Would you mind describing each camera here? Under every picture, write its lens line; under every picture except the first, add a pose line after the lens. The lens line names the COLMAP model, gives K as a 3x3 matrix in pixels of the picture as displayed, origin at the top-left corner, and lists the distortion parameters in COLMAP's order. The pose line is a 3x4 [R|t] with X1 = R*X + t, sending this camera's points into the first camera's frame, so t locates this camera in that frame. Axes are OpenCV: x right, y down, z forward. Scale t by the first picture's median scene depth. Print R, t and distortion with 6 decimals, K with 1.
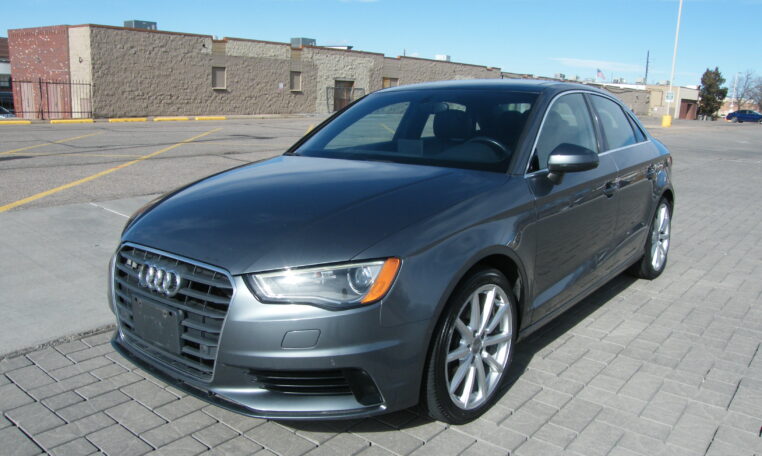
lens RADIAL K [[607.5, 0, 380.5], [0, 607.5, 227.7], [0, 0, 1]] dist [-0.128436, 0.090128]
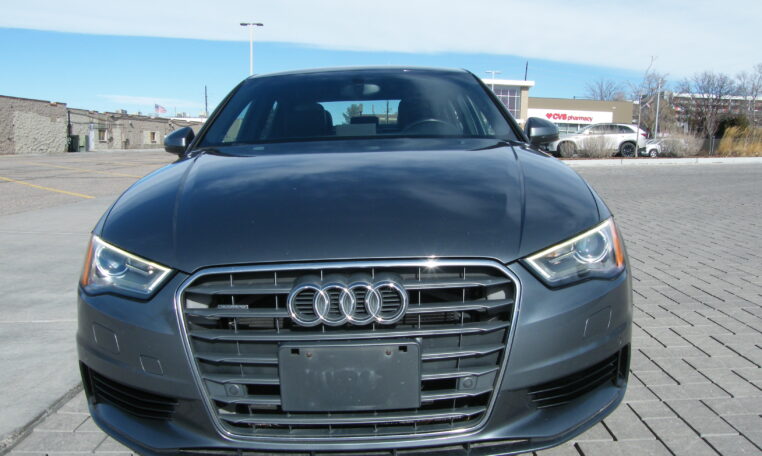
lens RADIAL K [[607.5, 0, 381.8], [0, 607.5, 228.5], [0, 0, 1]] dist [-0.128436, 0.090128]
pose [[0.772571, -0.116183, 0.624208, -0.756450], [0.150228, 0.988650, -0.001919, 0.016578], [-0.616900, 0.095256, 0.781256, 0.502752]]
